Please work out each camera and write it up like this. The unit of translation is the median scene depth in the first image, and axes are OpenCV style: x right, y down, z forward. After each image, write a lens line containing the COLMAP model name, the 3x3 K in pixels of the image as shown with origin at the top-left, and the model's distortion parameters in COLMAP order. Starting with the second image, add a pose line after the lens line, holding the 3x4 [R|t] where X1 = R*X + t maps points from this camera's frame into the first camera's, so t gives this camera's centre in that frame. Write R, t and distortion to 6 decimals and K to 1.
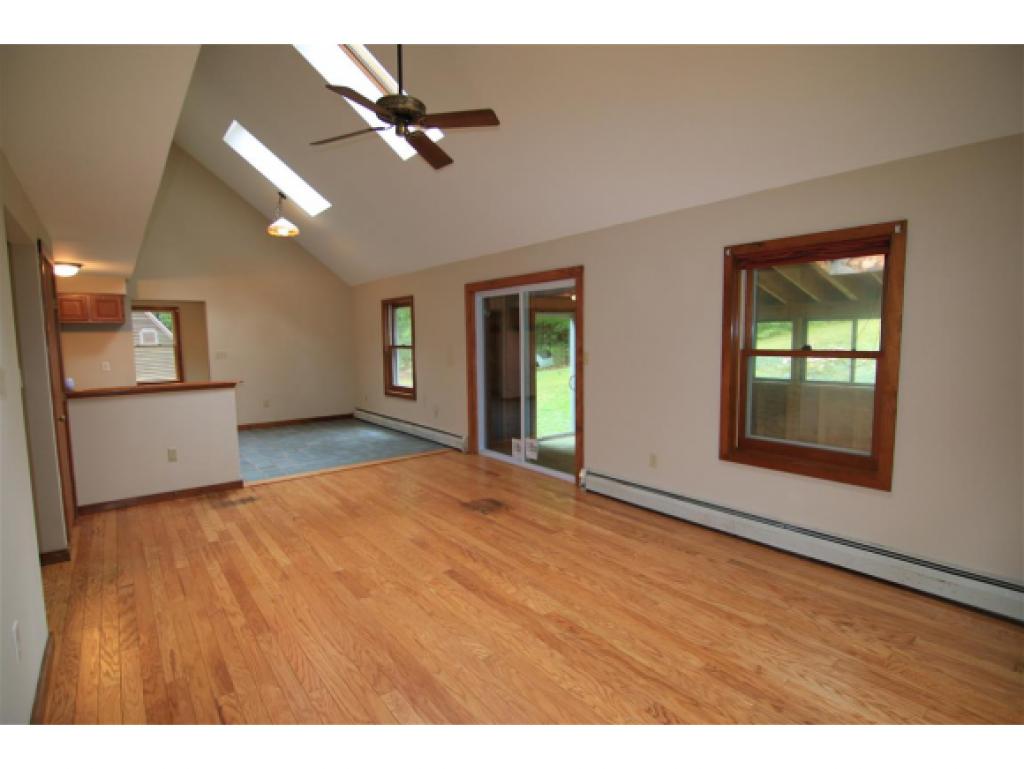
lens RADIAL K [[518.8, 0, 510.5], [0, 518.8, 385.6], [0, 0, 1]] dist [-0.002847, -0.009456]
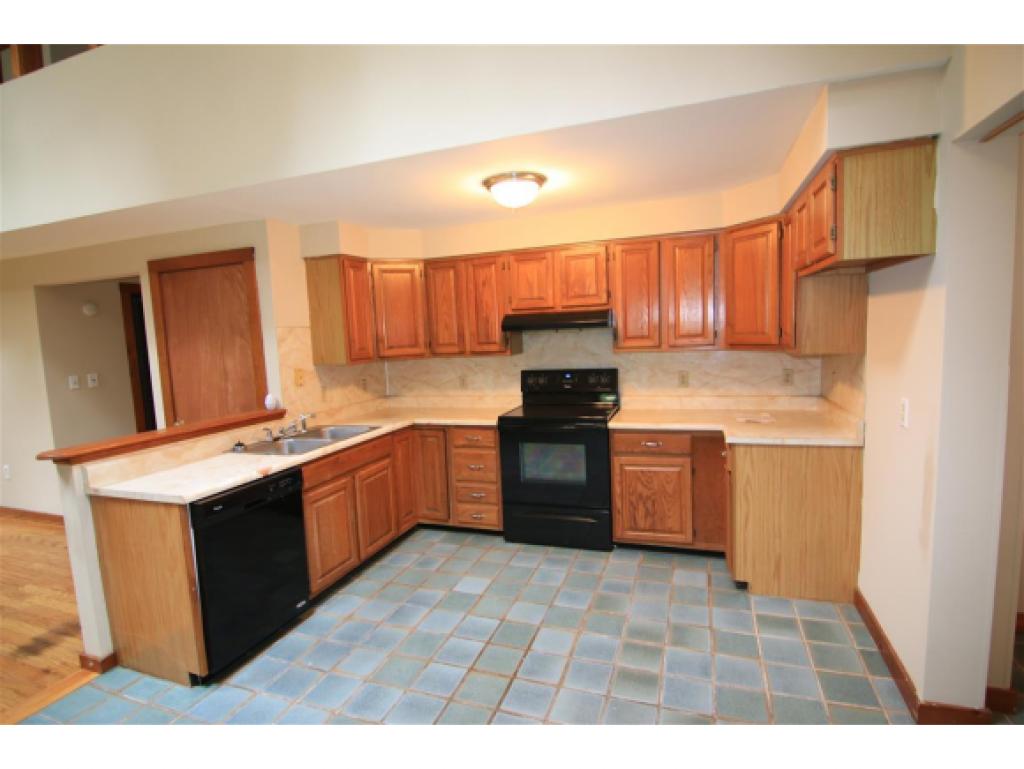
lens RADIAL K [[528.6, 0, 506.2], [0, 528.6, 383.6], [0, 0, 1]] dist [-0.007373, -0.002058]
pose [[-0.843907, 0.100547, -0.526983, -0.830824], [0.004578, 0.983594, 0.180337, -0.199523], [0.536470, 0.149775, -0.830523, 2.117495]]
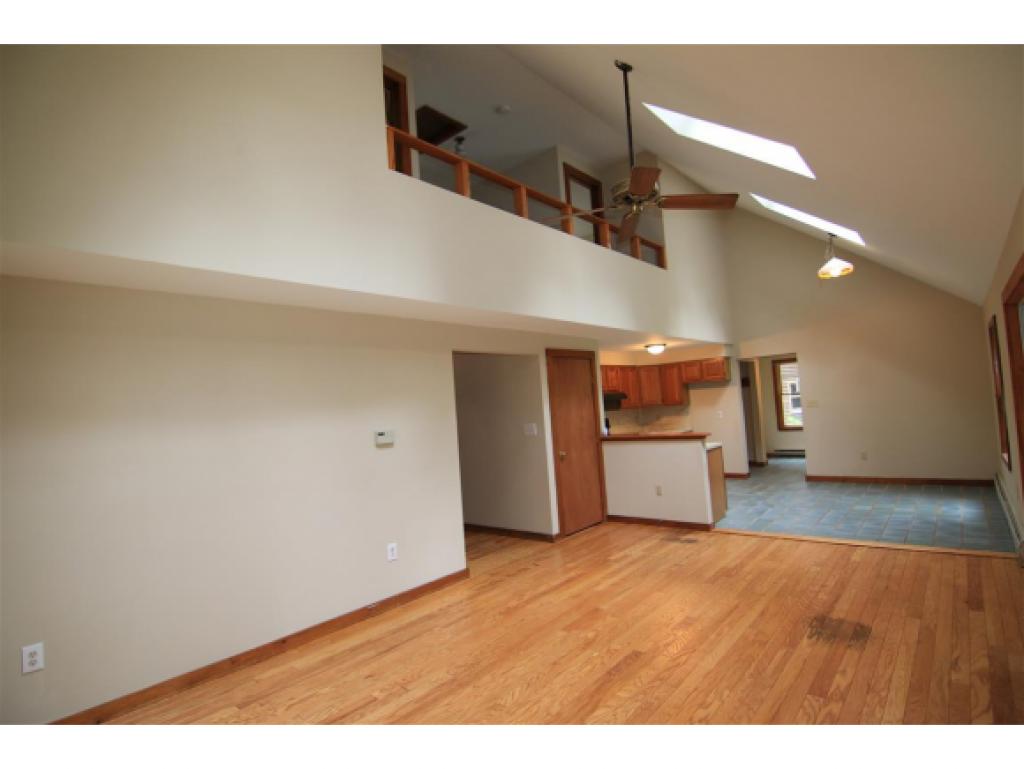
lens RADIAL K [[518.8, 0, 510.5], [0, 518.8, 385.6], [0, 0, 1]] dist [-0.002847, -0.009456]
pose [[0.195138, -0.042742, -0.979844, 0.666992], [-0.022548, 0.998590, -0.048050, -0.067221], [0.980517, 0.031470, 0.193899, 0.483564]]
